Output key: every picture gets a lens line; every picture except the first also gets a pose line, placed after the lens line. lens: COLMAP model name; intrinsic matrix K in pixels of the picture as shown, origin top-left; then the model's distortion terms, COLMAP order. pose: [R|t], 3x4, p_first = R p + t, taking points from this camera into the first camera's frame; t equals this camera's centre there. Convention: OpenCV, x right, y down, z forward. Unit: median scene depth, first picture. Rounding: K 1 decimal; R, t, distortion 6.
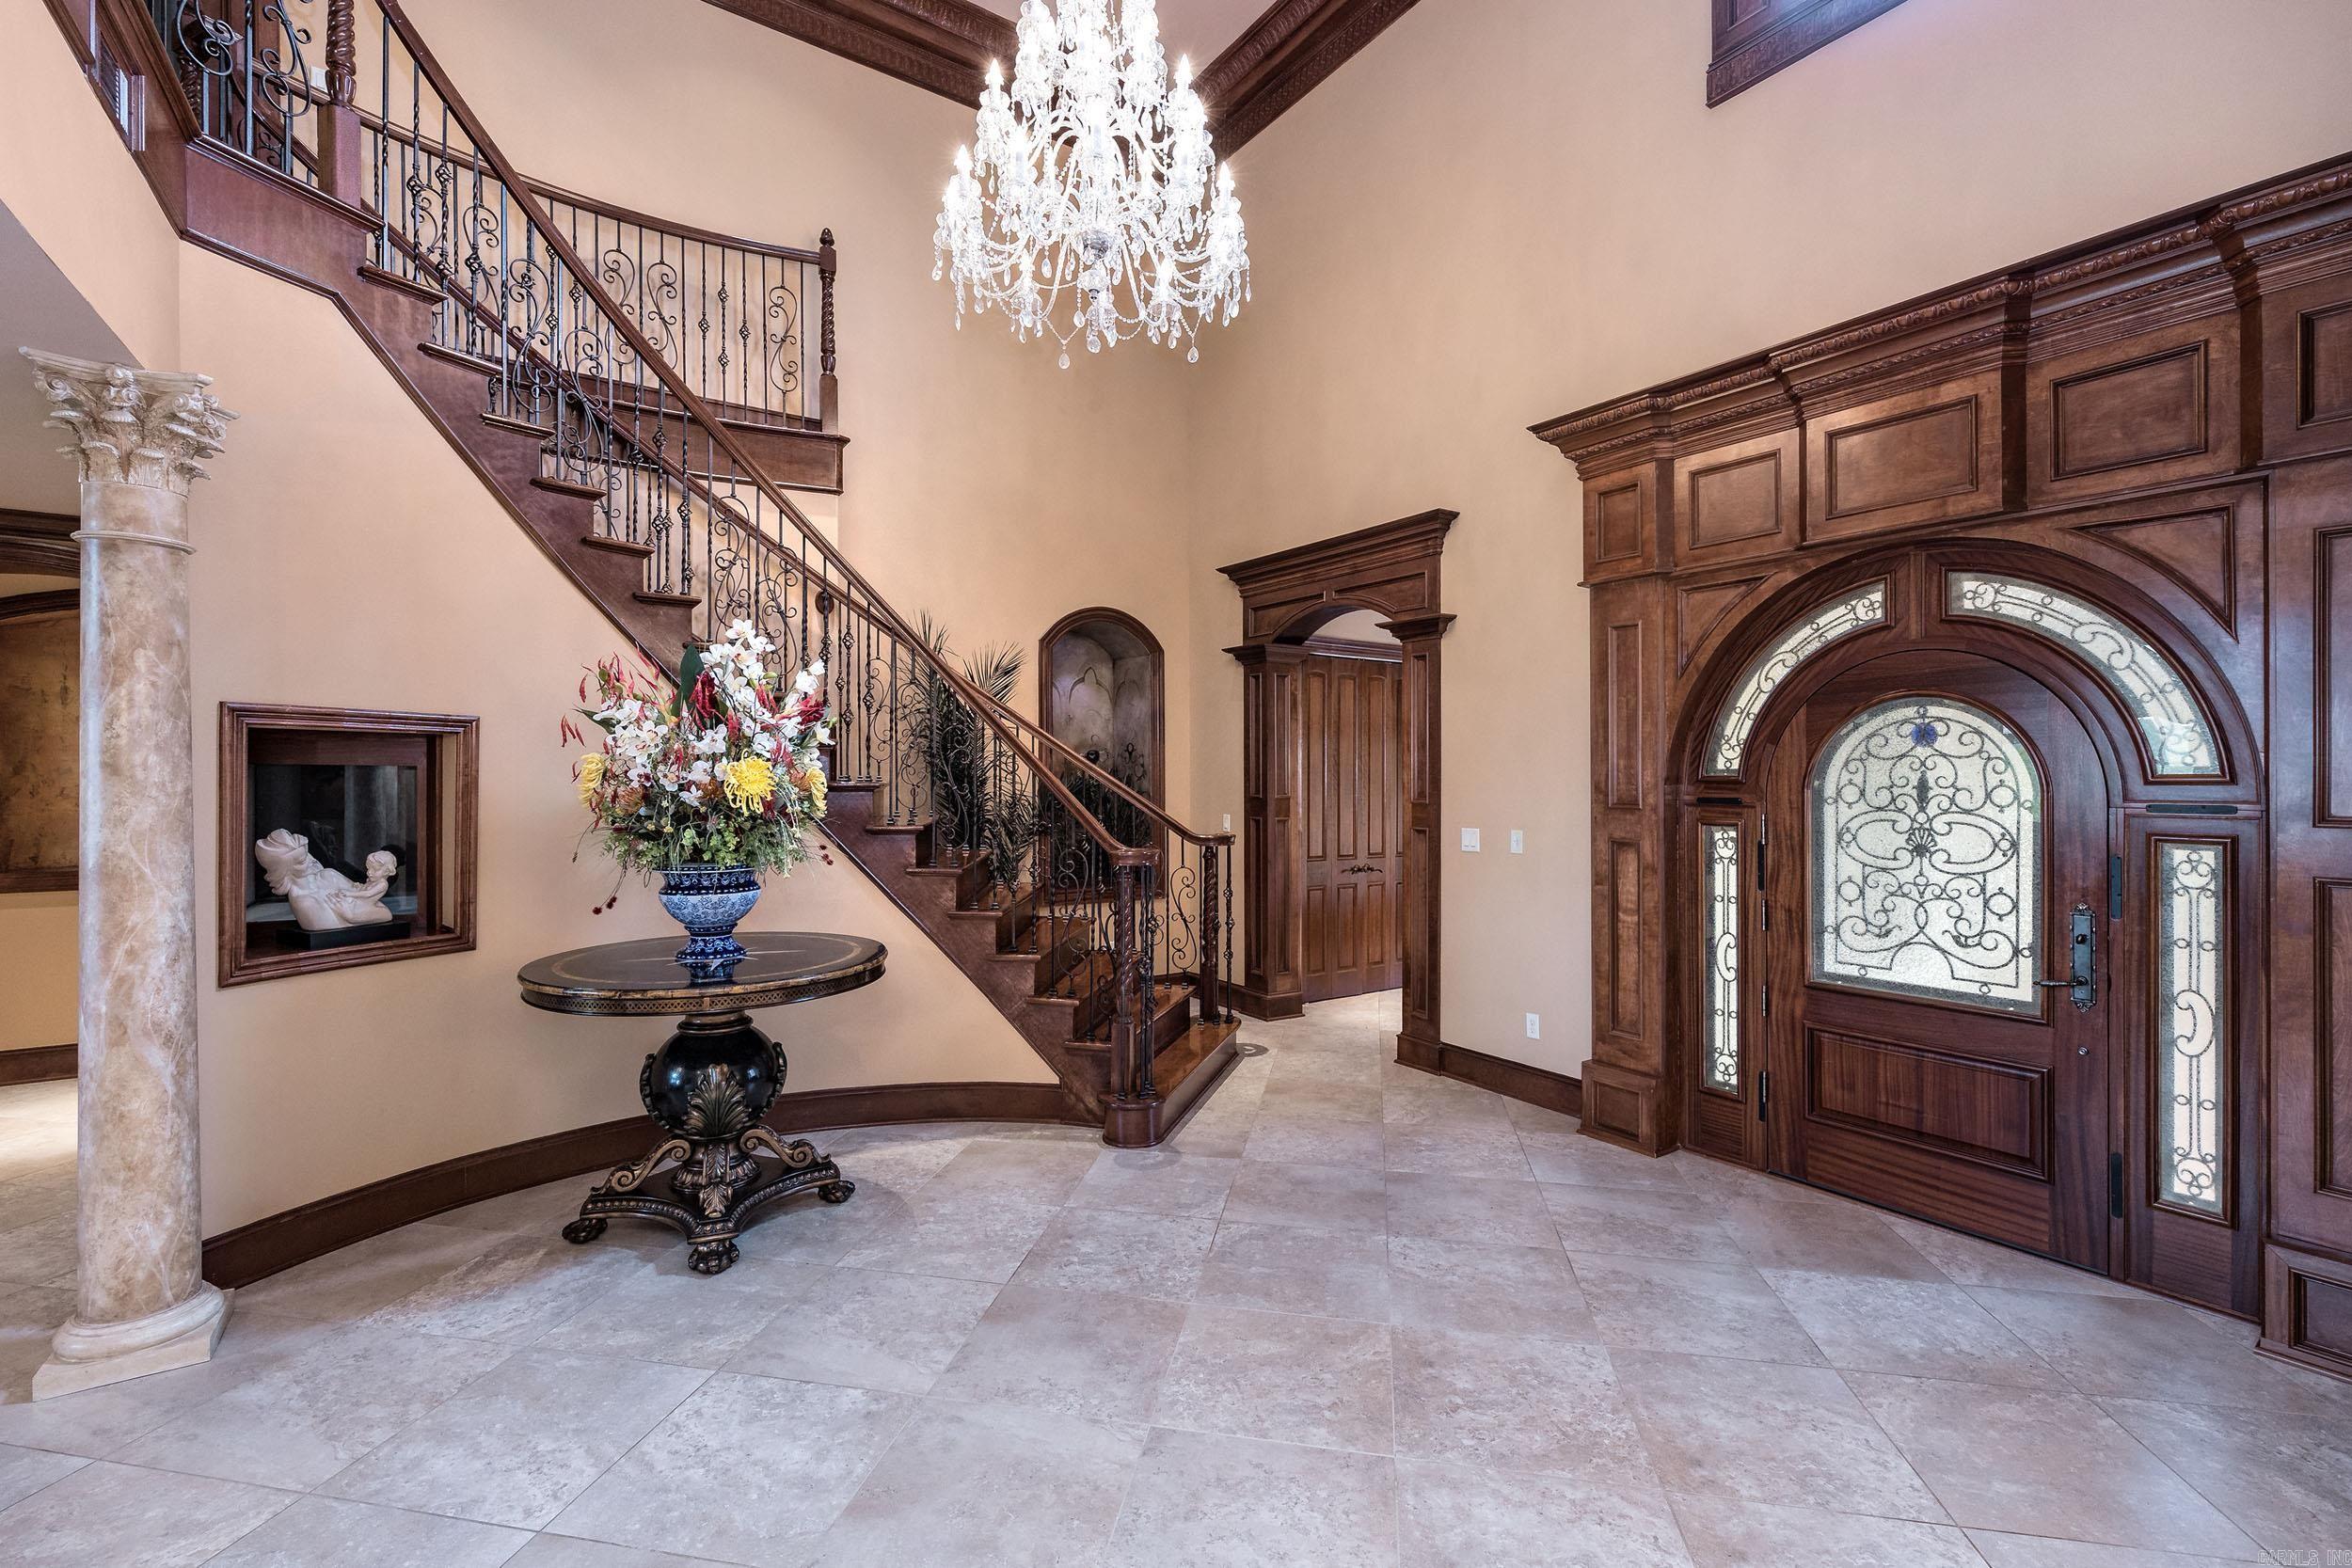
lens RADIAL K [[1058.5, 0, 1170.1], [0, 1058.5, 771.2], [0, 0, 1]] dist [-0.000135, -0.000104]
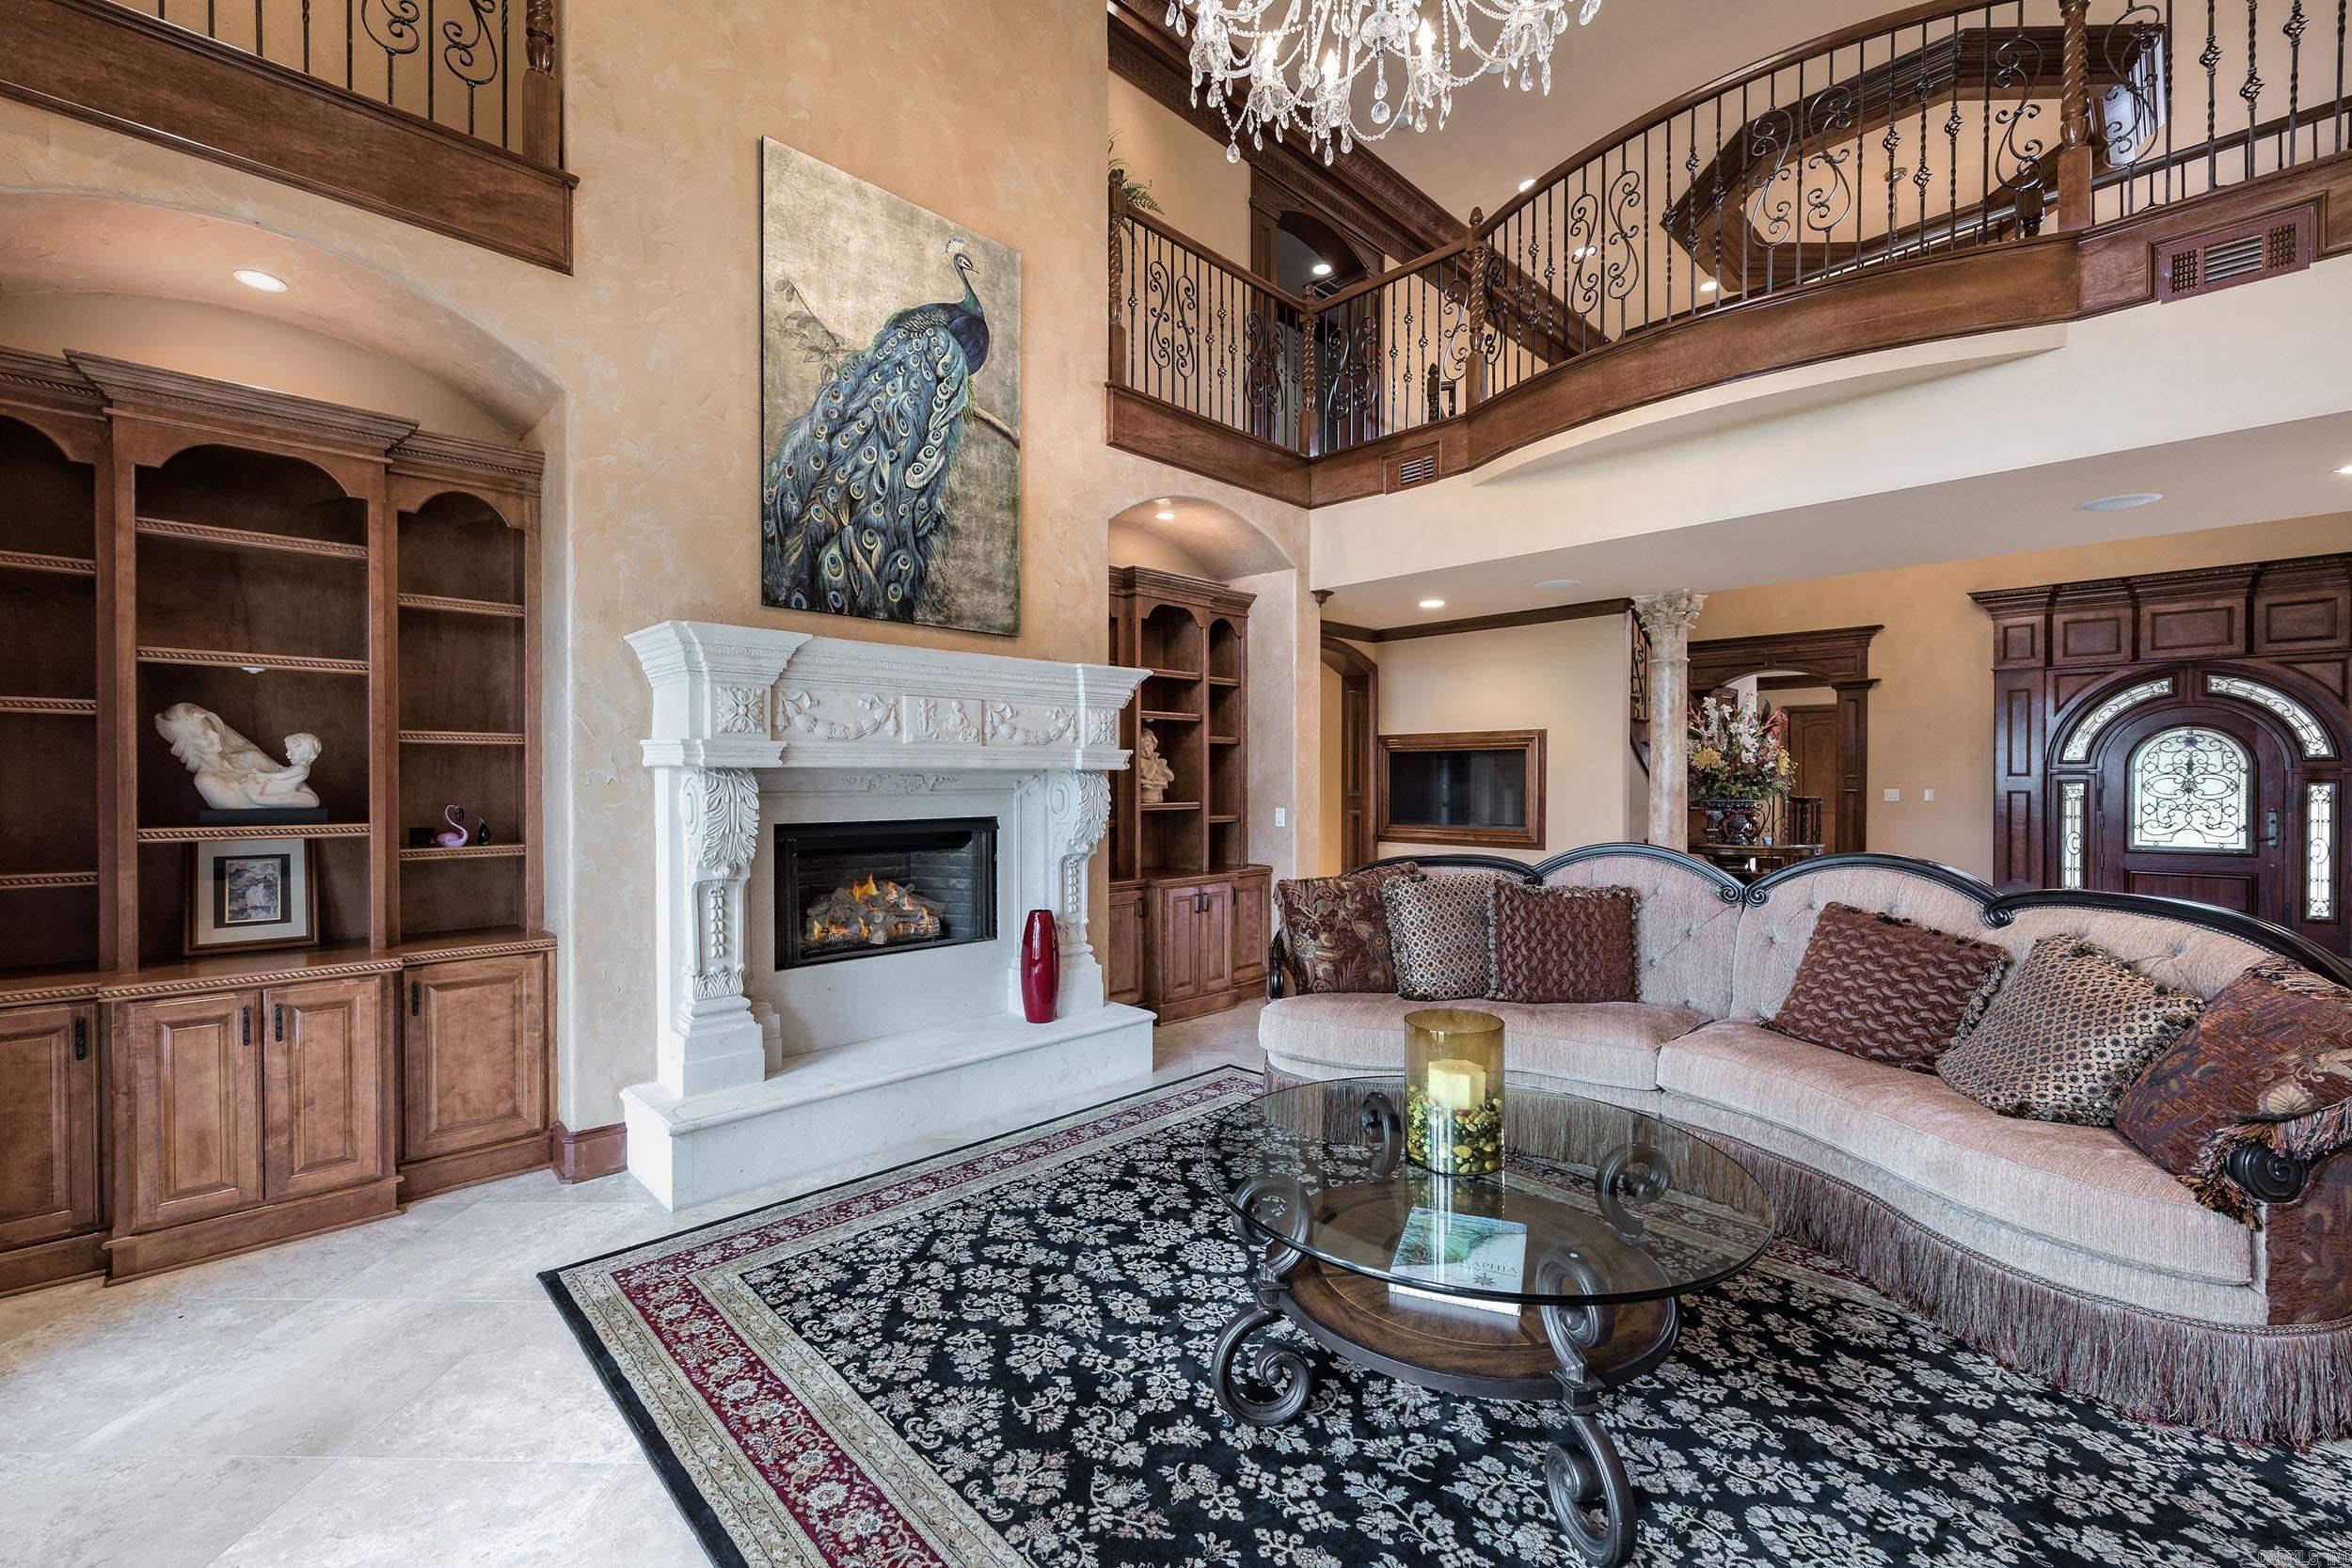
lens RADIAL K [[993.4, 0, 1105.4], [0, 993.4, 783.0], [0, 0, 1]] dist [-0.002581, -0.000259]
pose [[0.988836, -0.002469, 0.148990, -1.956788], [0.001369, 0.999971, 0.007487, 0.036574], [-0.149004, -0.007199, 0.988810, -0.810423]]
